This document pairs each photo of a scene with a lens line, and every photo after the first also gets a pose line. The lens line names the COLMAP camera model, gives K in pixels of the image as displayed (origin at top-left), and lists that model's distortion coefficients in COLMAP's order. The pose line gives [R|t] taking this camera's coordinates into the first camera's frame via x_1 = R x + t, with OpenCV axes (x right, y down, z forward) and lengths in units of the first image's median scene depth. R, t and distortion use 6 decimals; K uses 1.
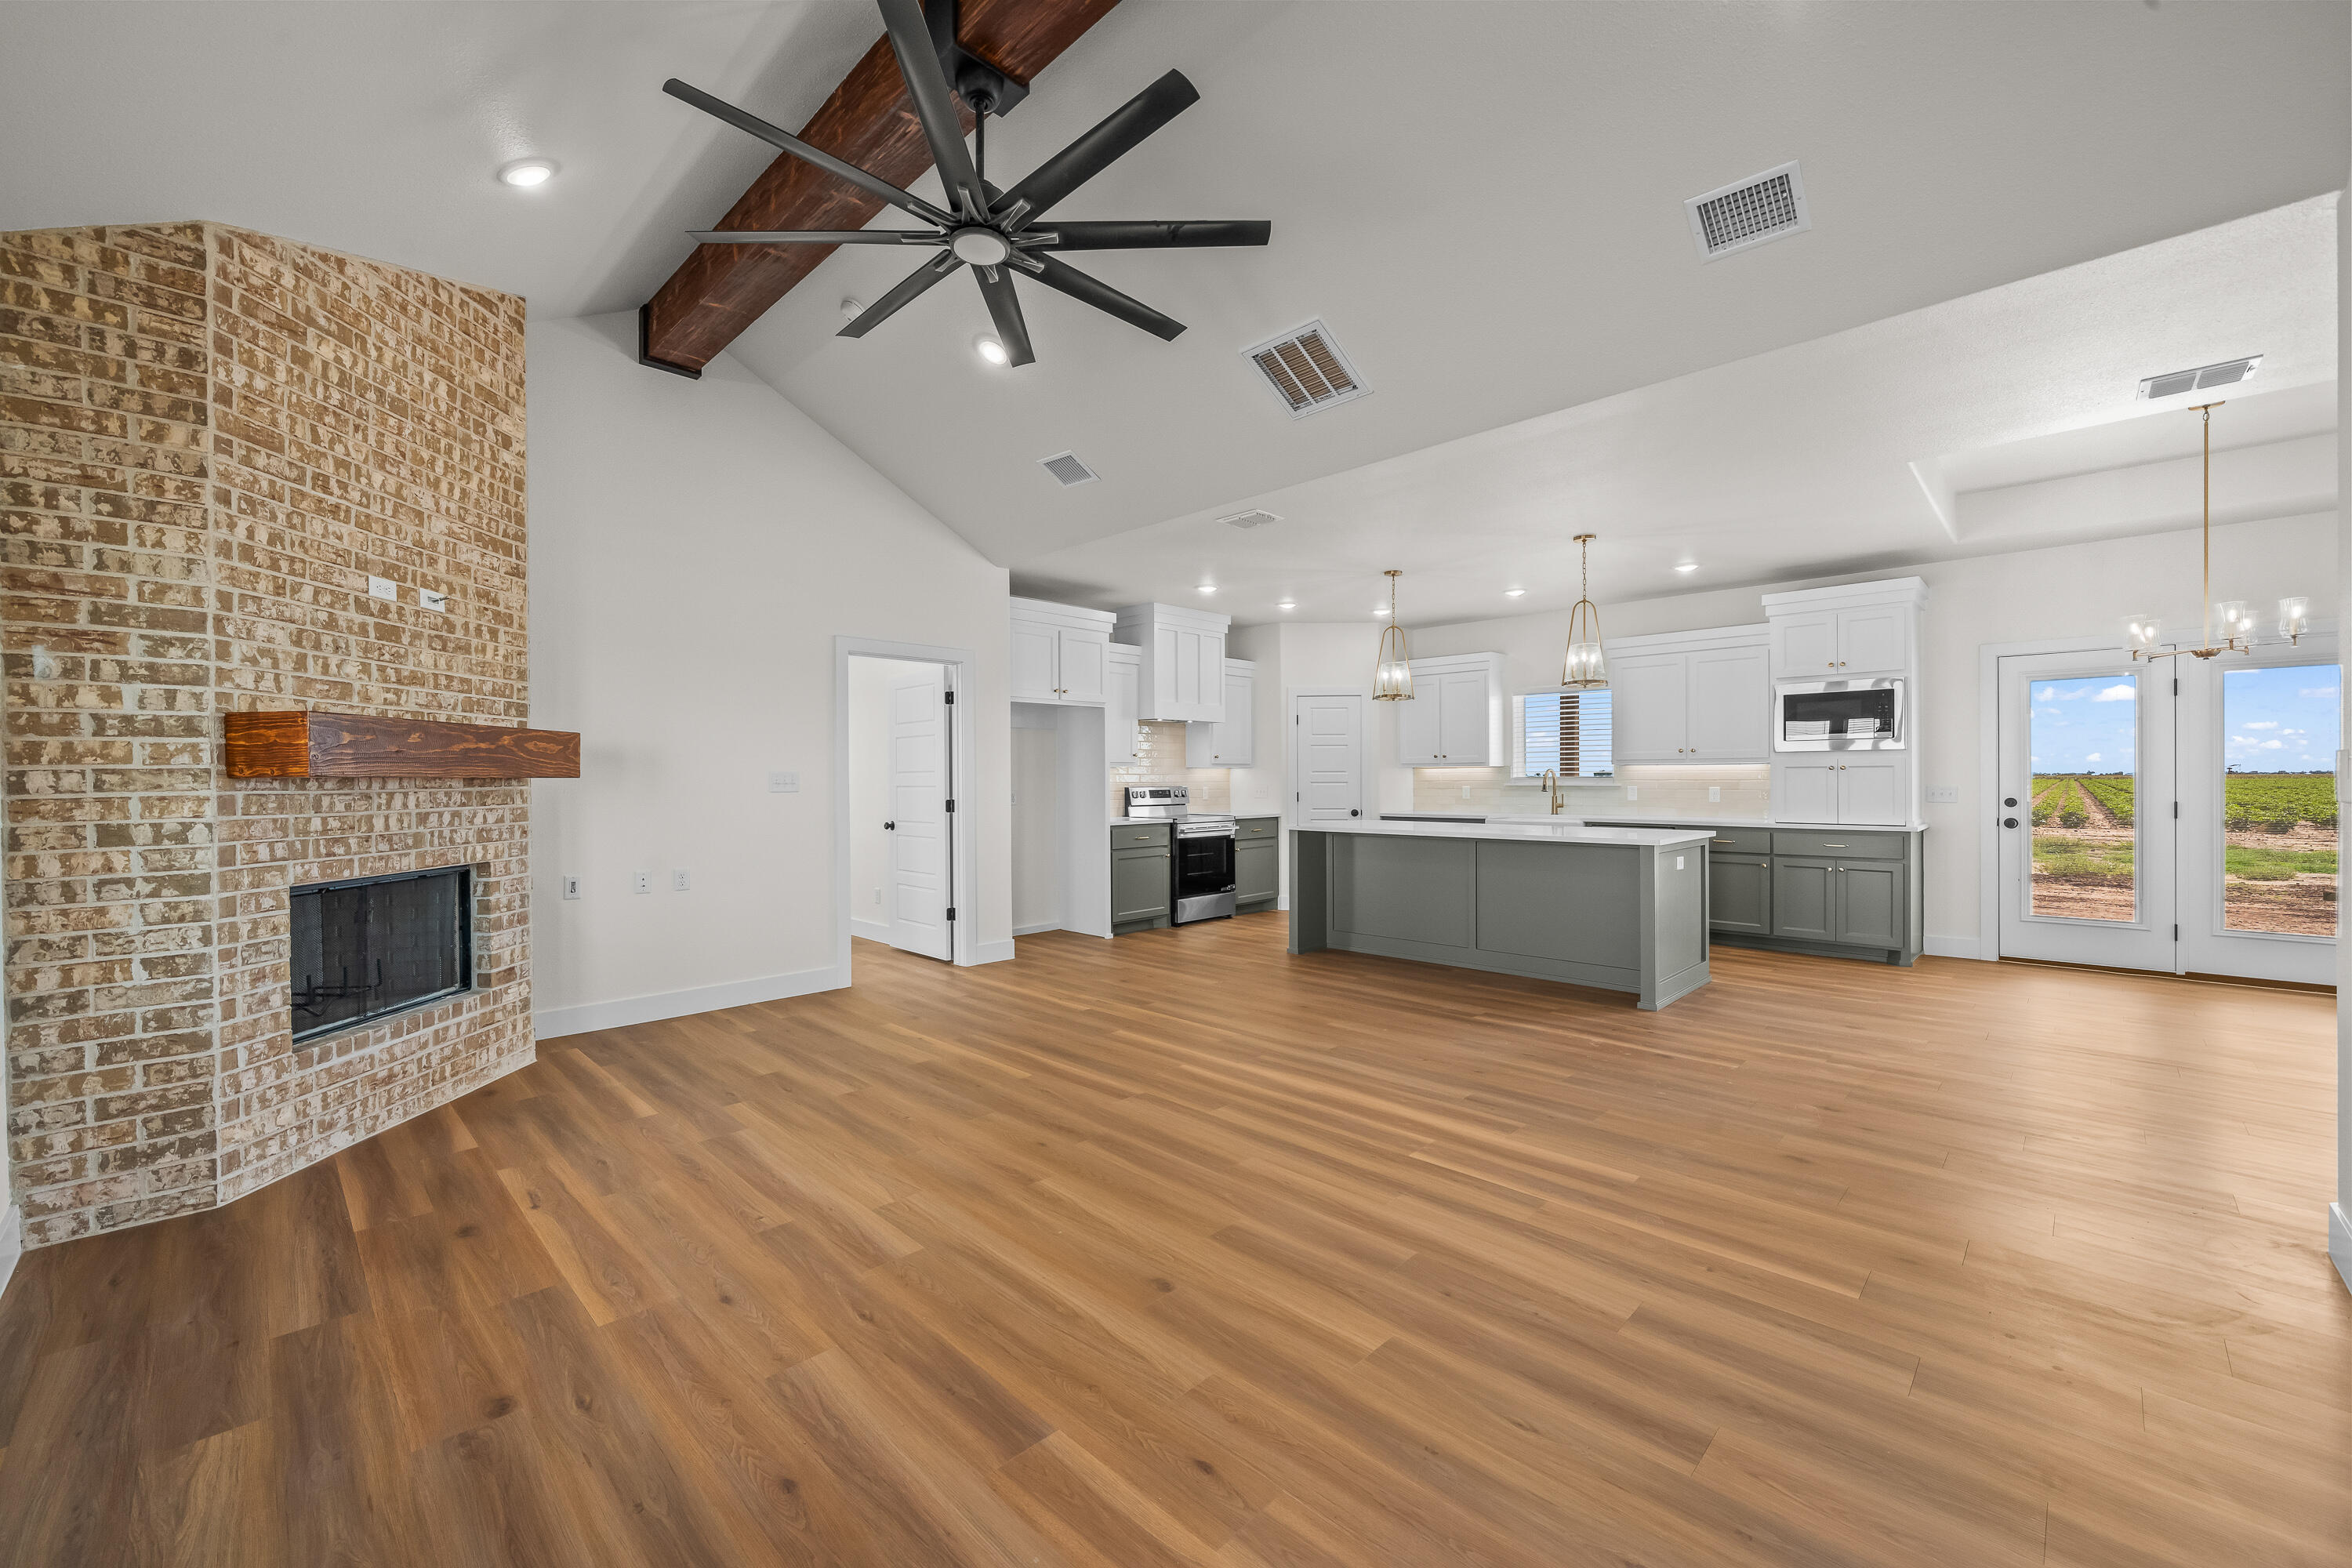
lens RADIAL K [[928.3, 0, 1158.2], [0, 928.3, 782.9], [0, 0, 1]] dist [-0.003551, -0.000064]
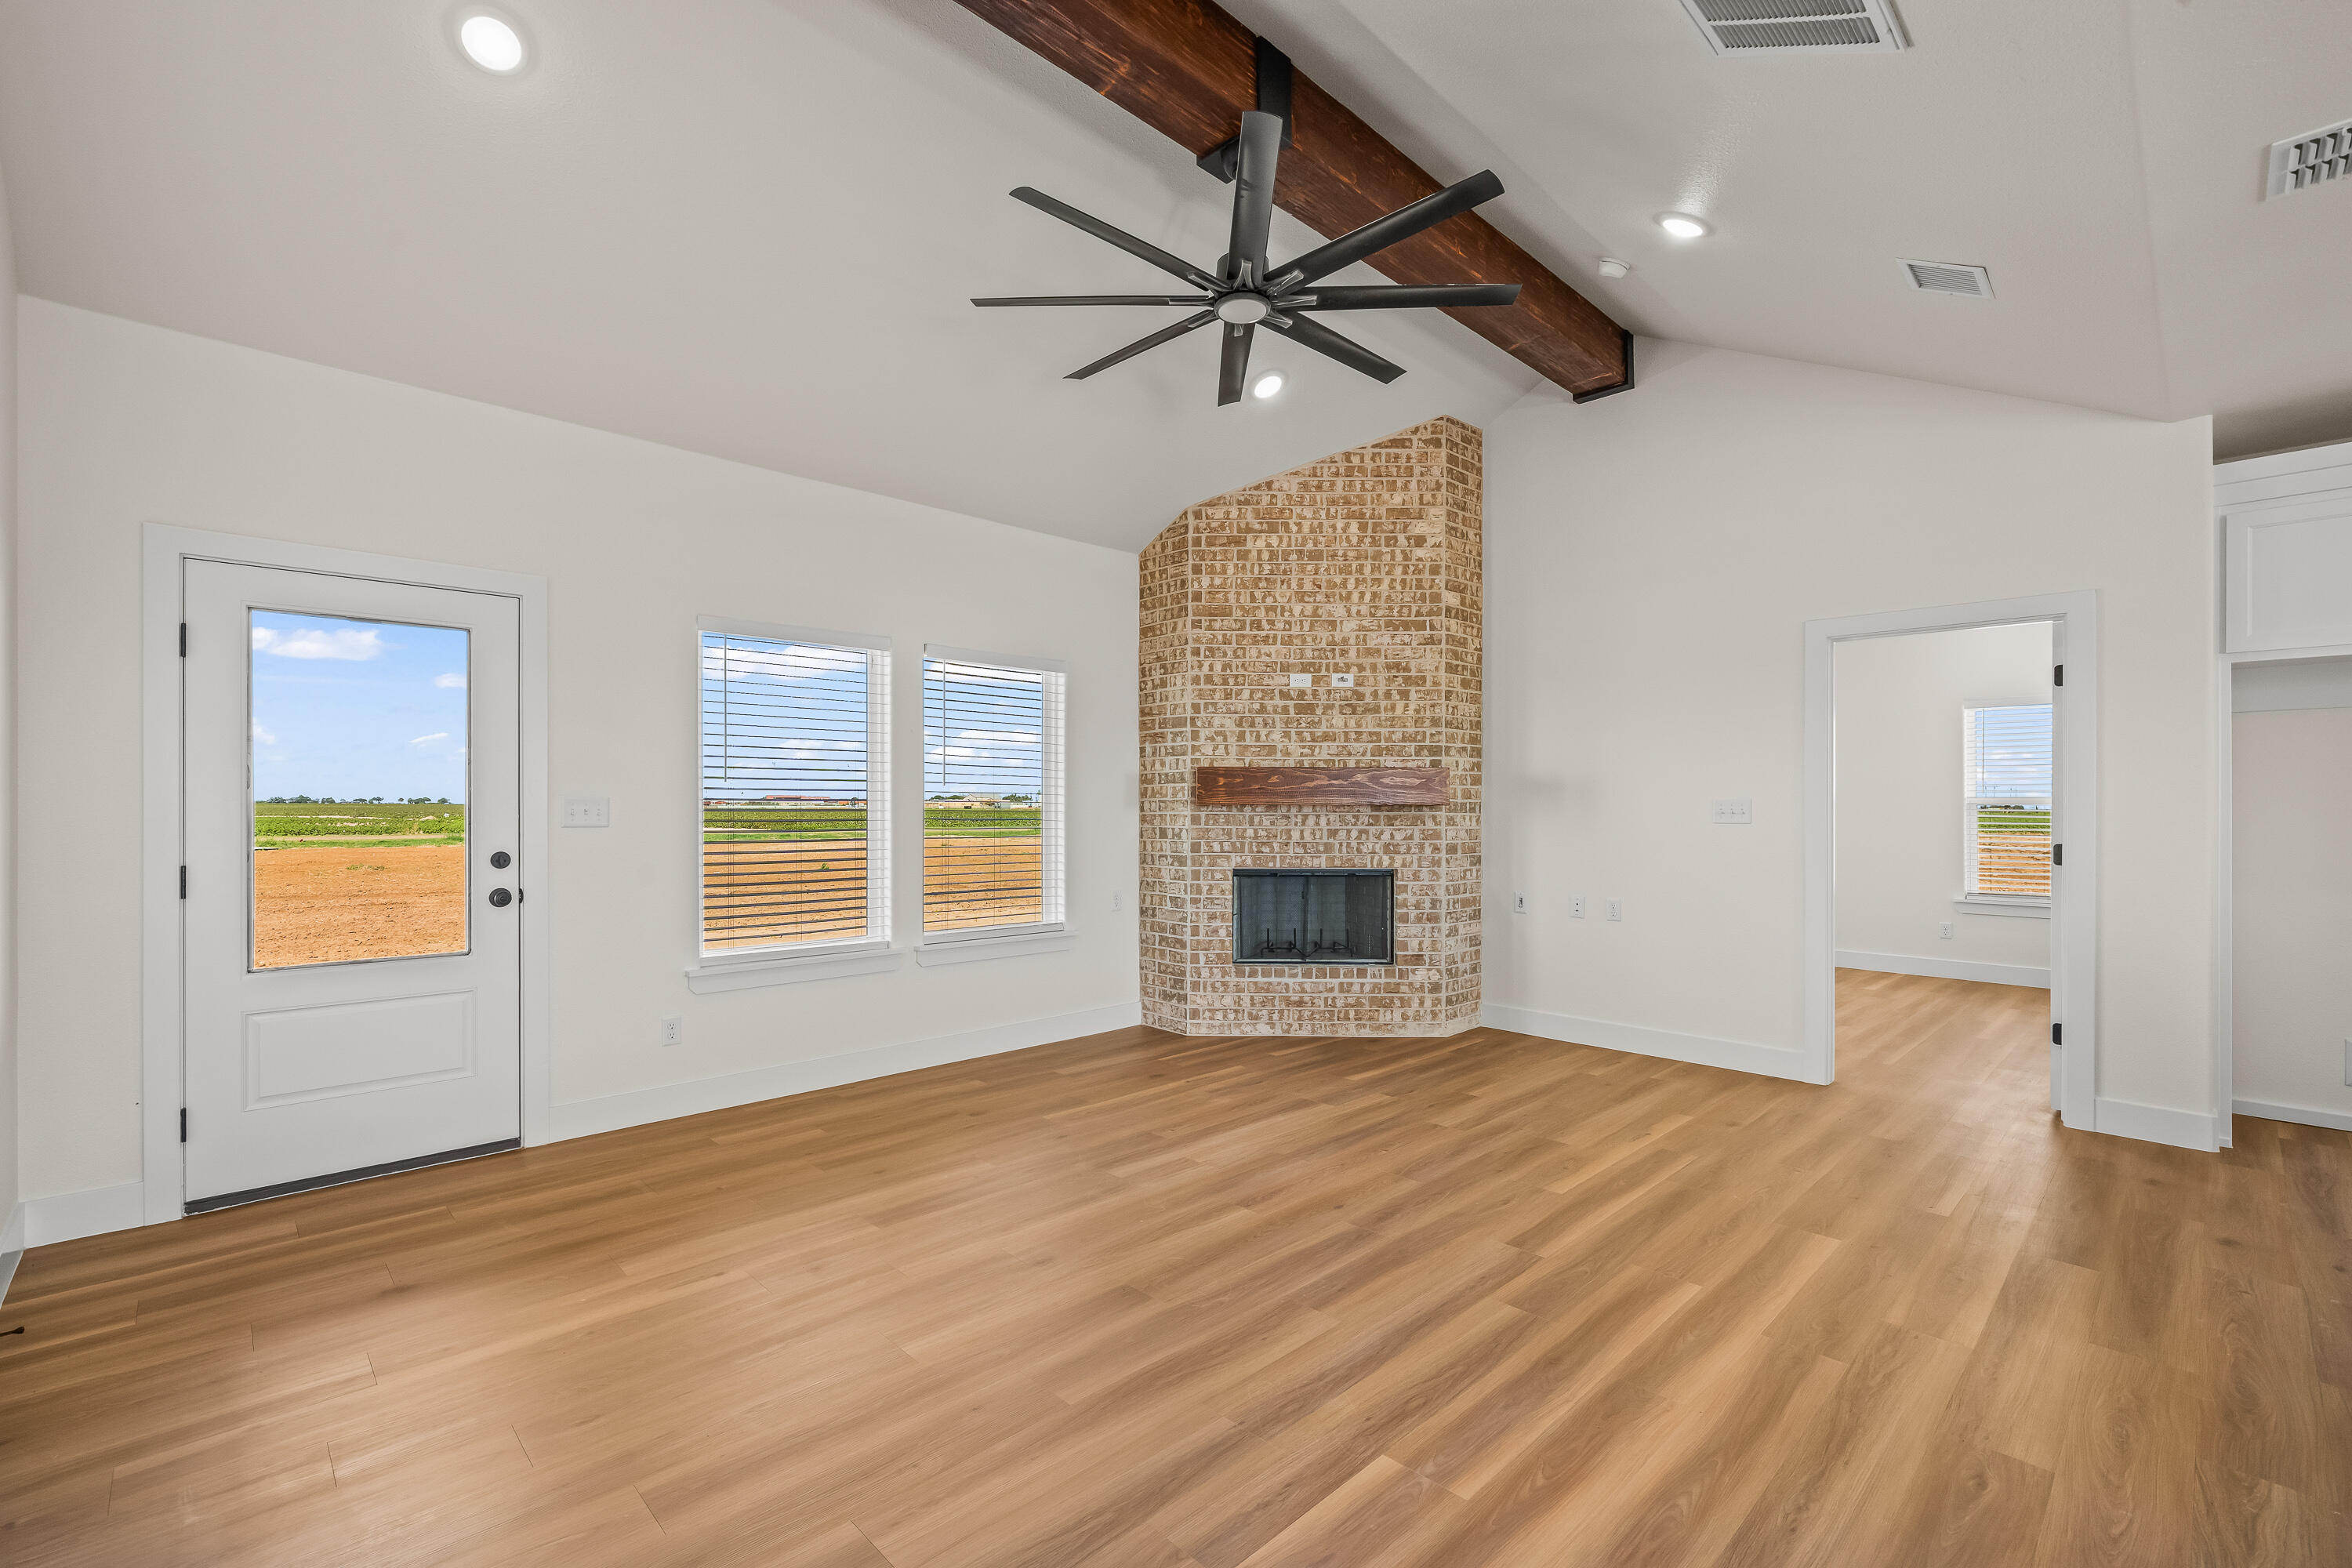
lens RADIAL K [[1021.1, 0, 1152.8], [0, 1021.1, 808.8], [0, 0, 1]] dist [-0.003330, 0.000916]
pose [[-0.025116, 0.008192, -0.999651, 0.844708], [-0.007616, 0.999936, 0.008385, -0.011308], [0.999656, 0.007824, -0.025052, 0.798302]]
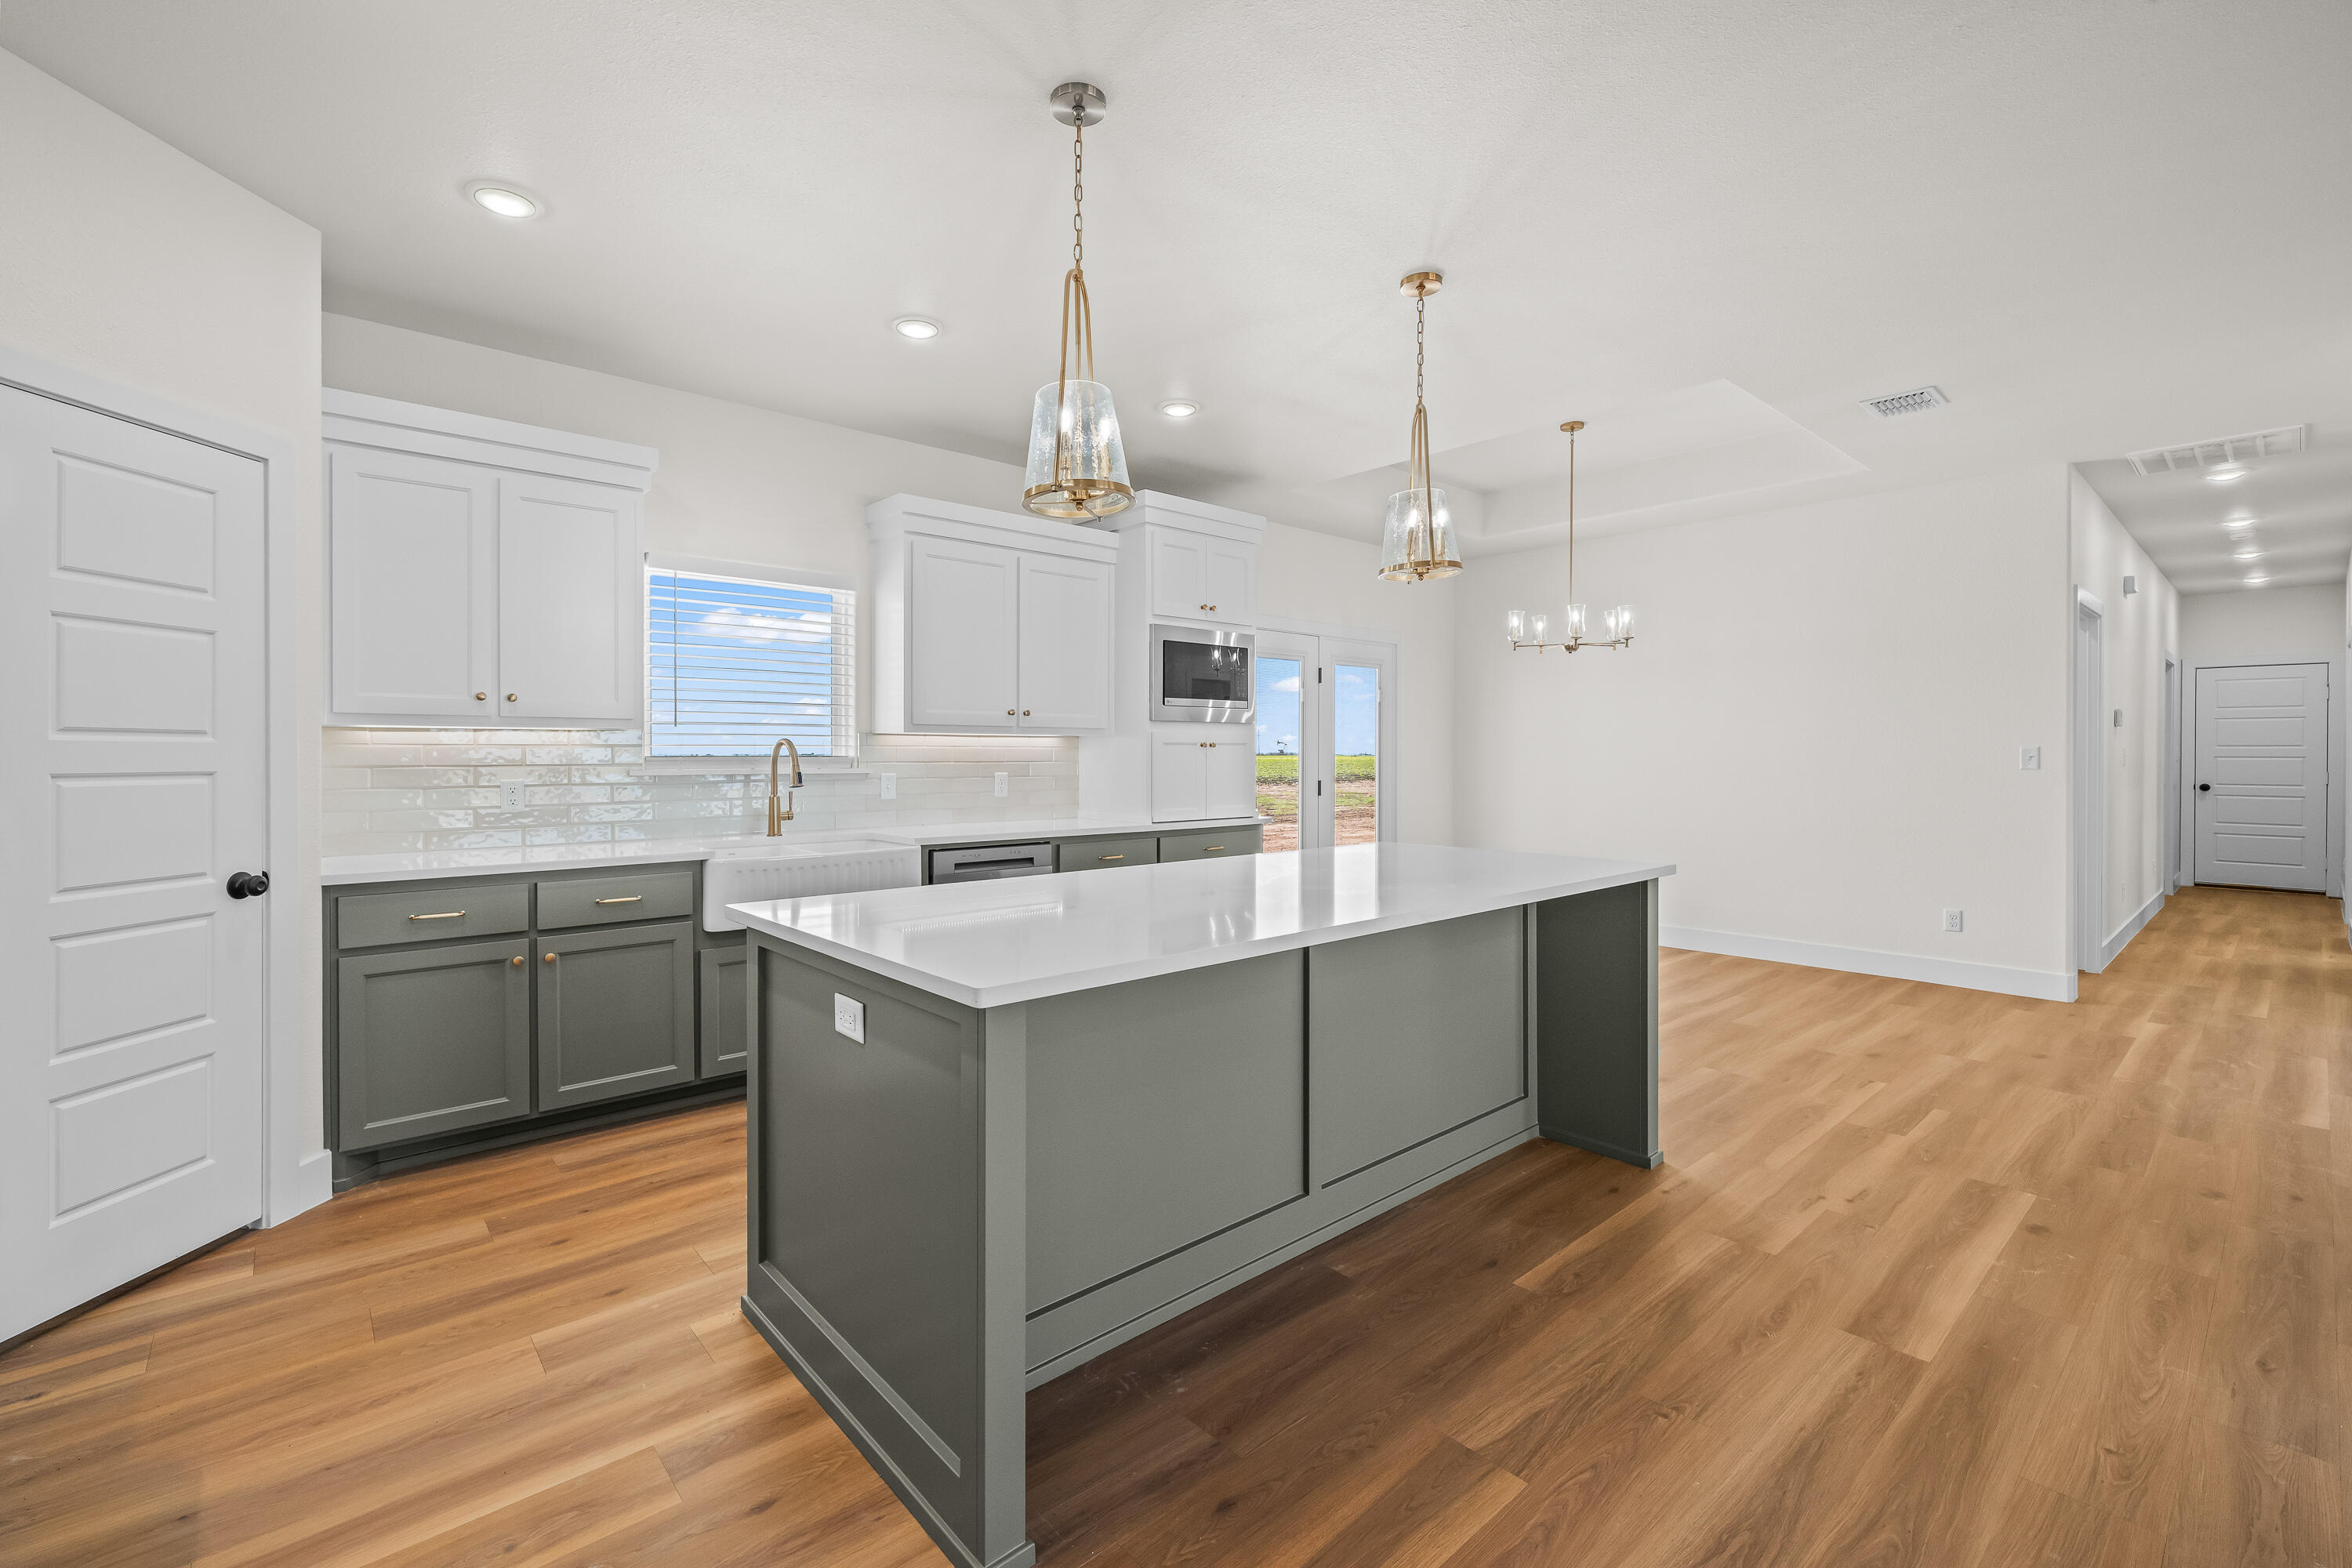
lens RADIAL K [[1021.1, 0, 1164.6], [0, 1021.1, 756.7], [0, 0, 1]] dist [-0.003330, 0.000916]
pose [[0.076931, 0.003245, 0.997031, -0.176976], [0.005844, 0.999976, -0.003705, -0.007726], [-0.997019, 0.006112, 0.076910, 1.873465]]
